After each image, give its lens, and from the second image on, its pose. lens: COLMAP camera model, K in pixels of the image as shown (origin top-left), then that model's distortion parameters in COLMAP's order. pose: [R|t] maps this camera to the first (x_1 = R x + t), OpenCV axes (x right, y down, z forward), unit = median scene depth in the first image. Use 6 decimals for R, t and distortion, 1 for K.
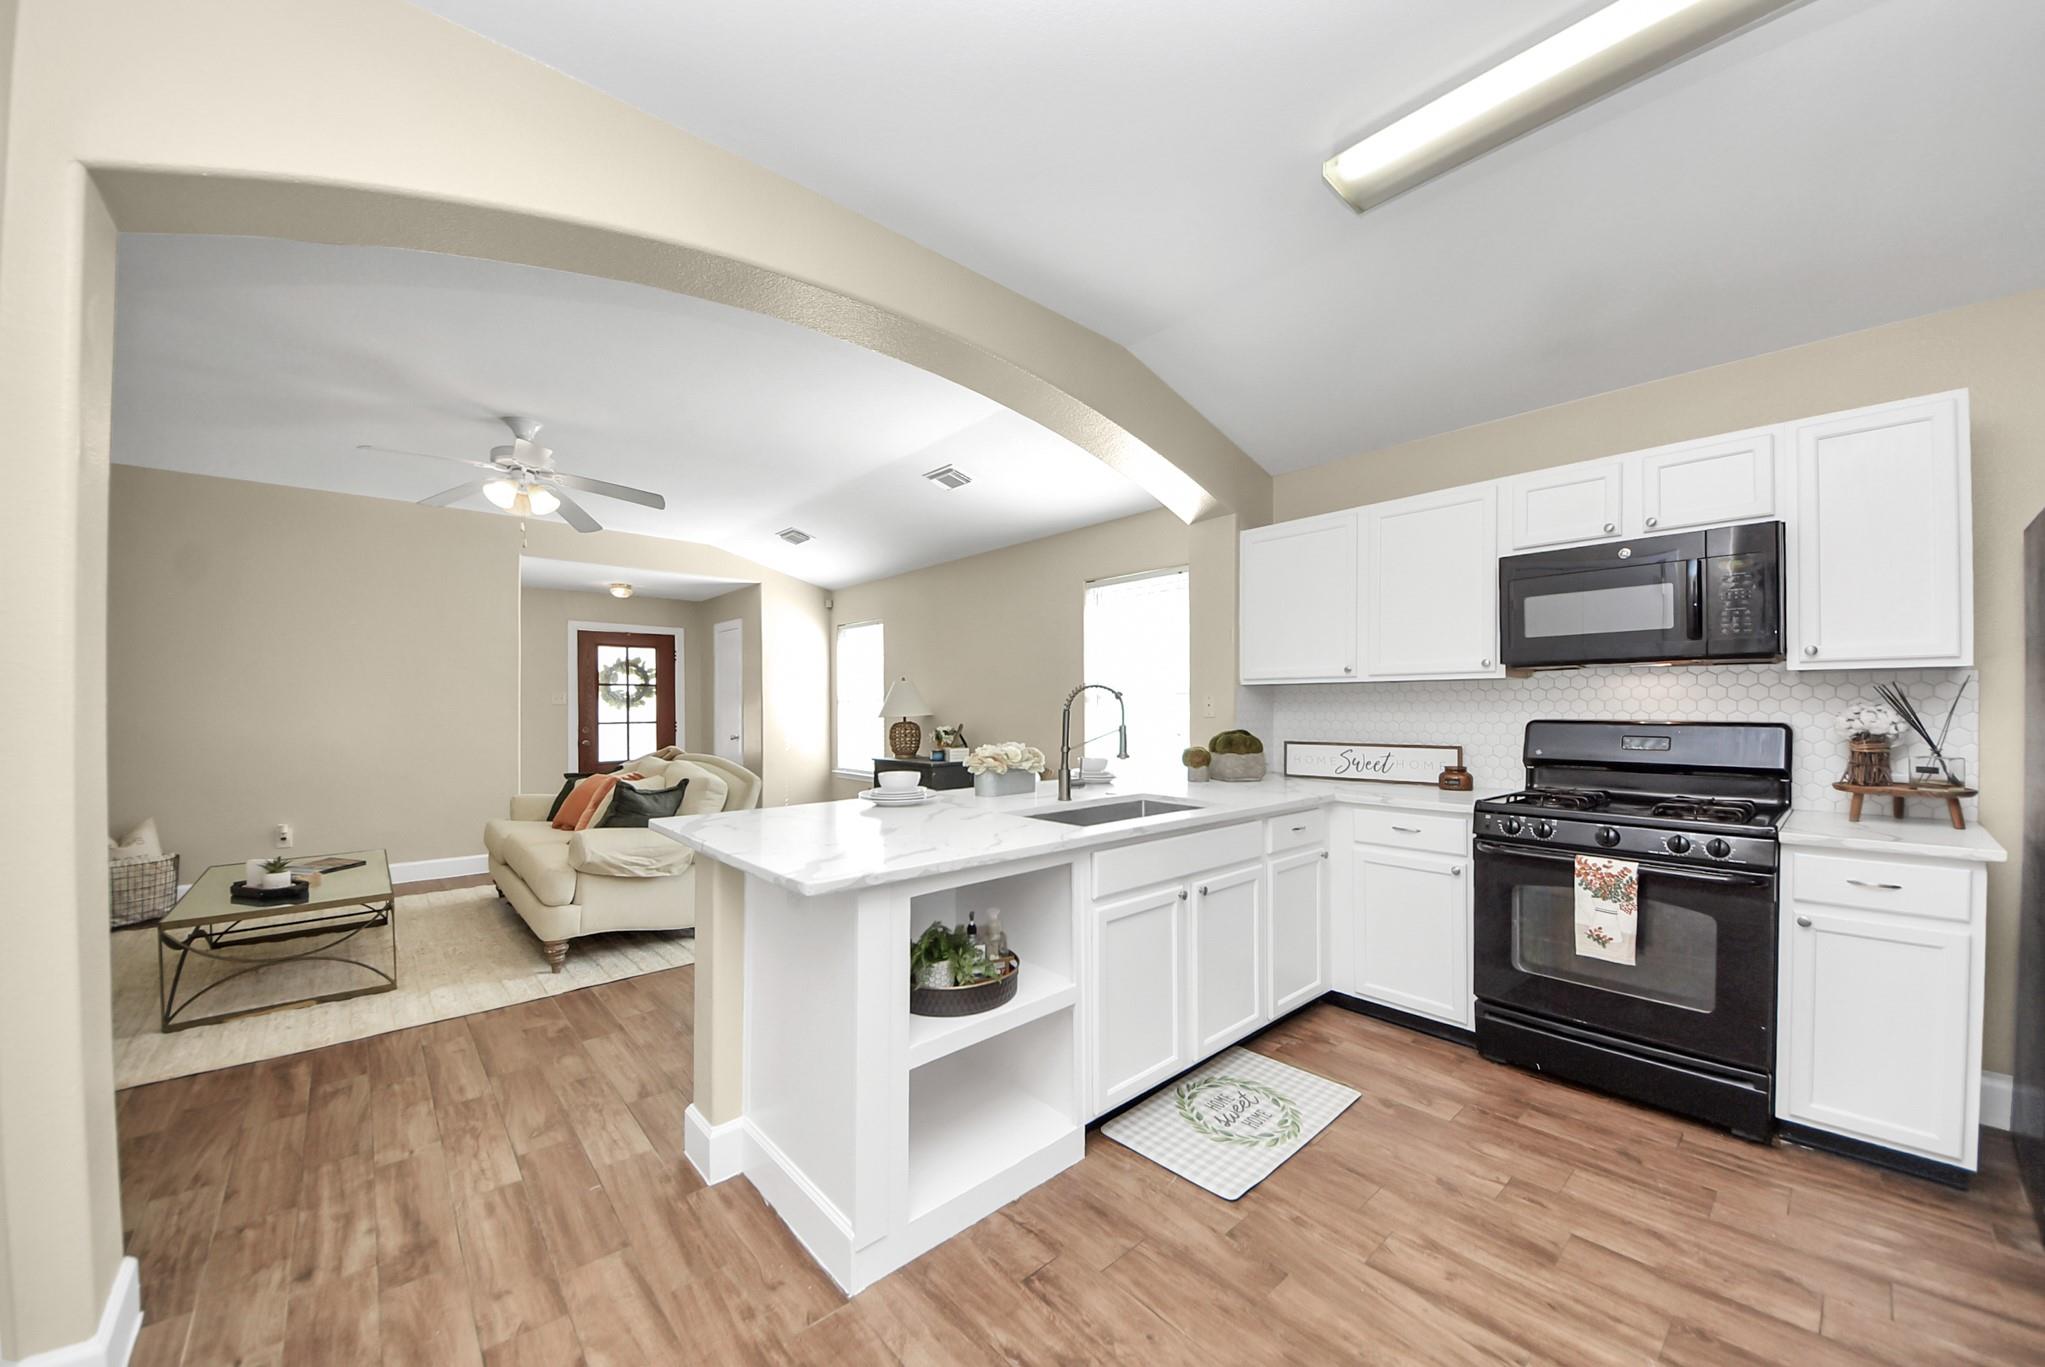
lens RADIAL K [[740.4, 0, 1050.1], [0, 740.4, 695.3], [0, 0, 1]] dist [0.008999, -0.006986]
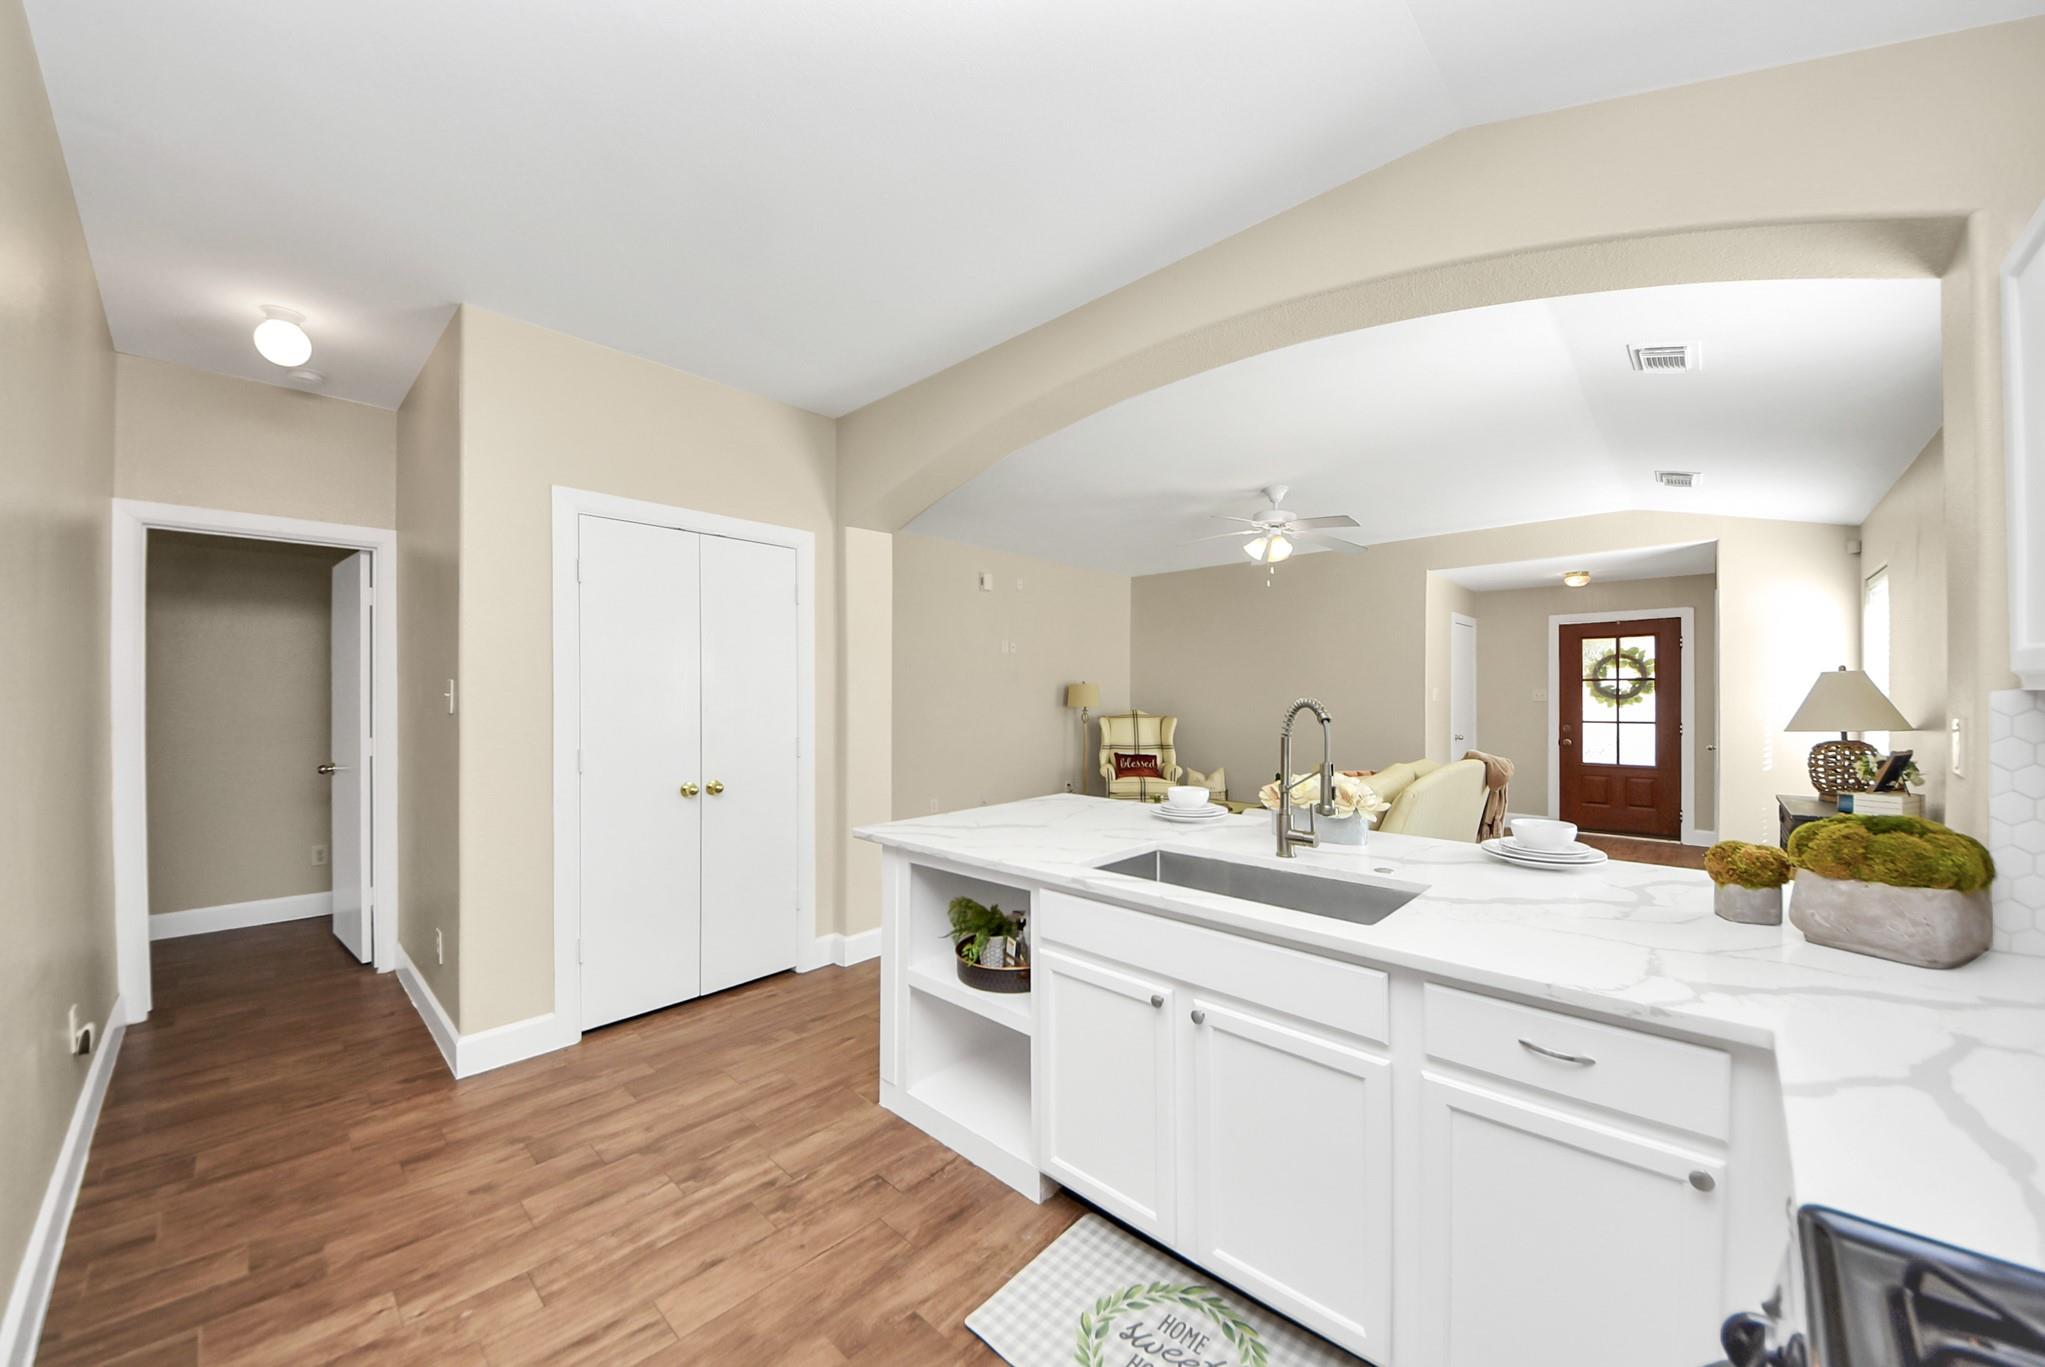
lens RADIAL K [[740.4, 0, 1051.7], [0, 740.4, 698.1], [0, 0, 1]] dist [0.008999, -0.006986]
pose [[0.092458, 0.005782, -0.995700, 0.684810], [0.016208, 0.999842, 0.007311, -0.025142], [0.995585, -0.016815, 0.092350, 0.643209]]
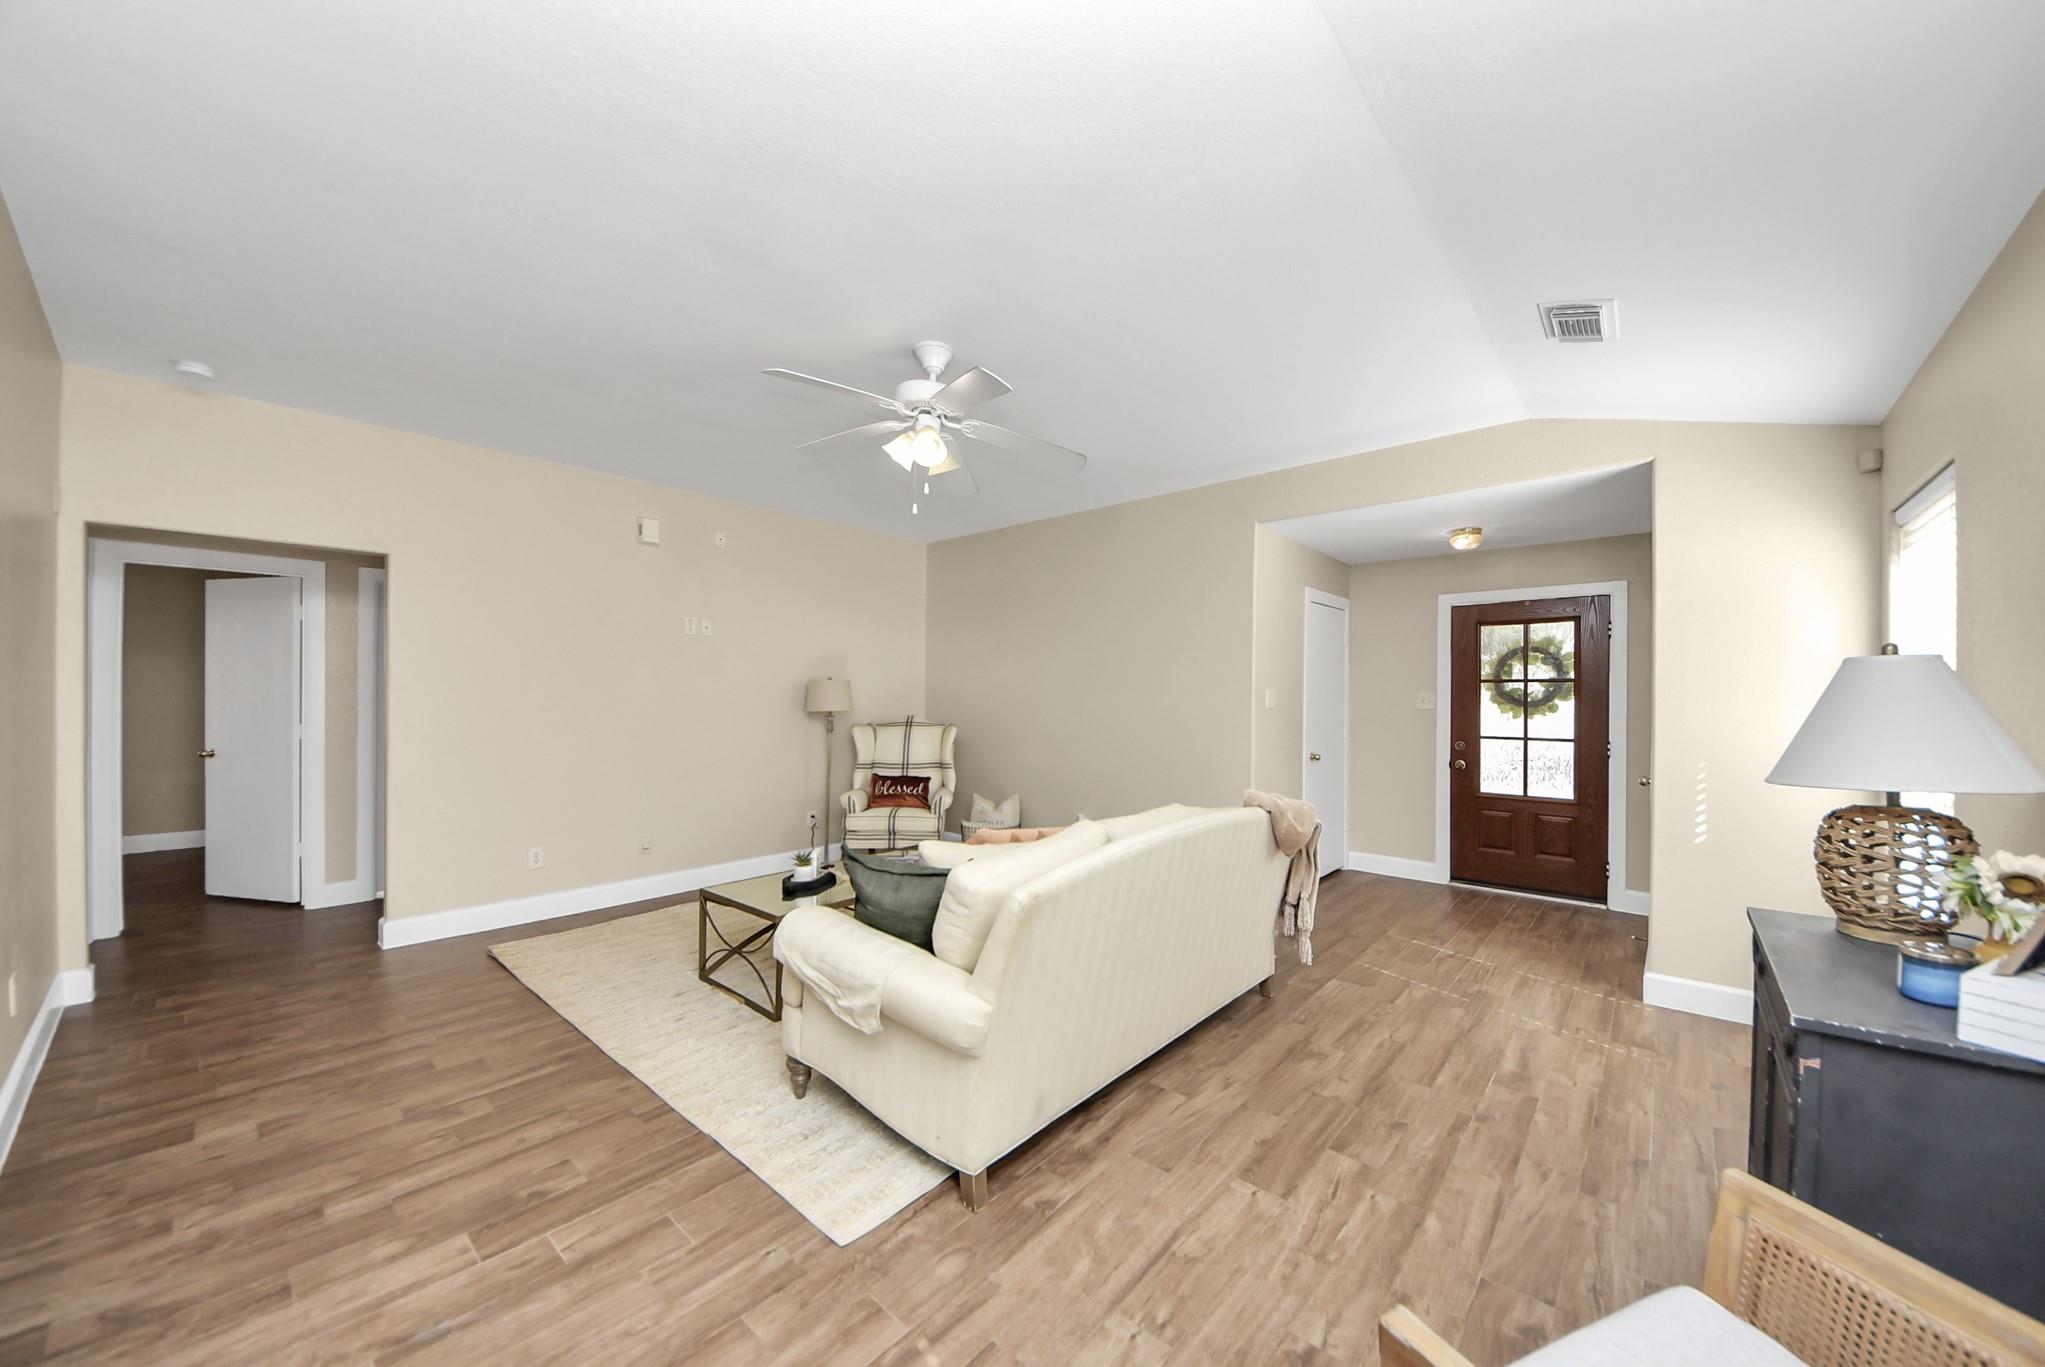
lens RADIAL K [[740.4, 0, 1043.1], [0, 740.4, 703.1], [0, 0, 1]] dist [0.008999, -0.006986]
pose [[0.118225, 0.010344, -0.992933, 0.080240], [0.007510, 0.999908, 0.011311, -0.013285], [0.992958, -0.008794, 0.118136, 1.338045]]
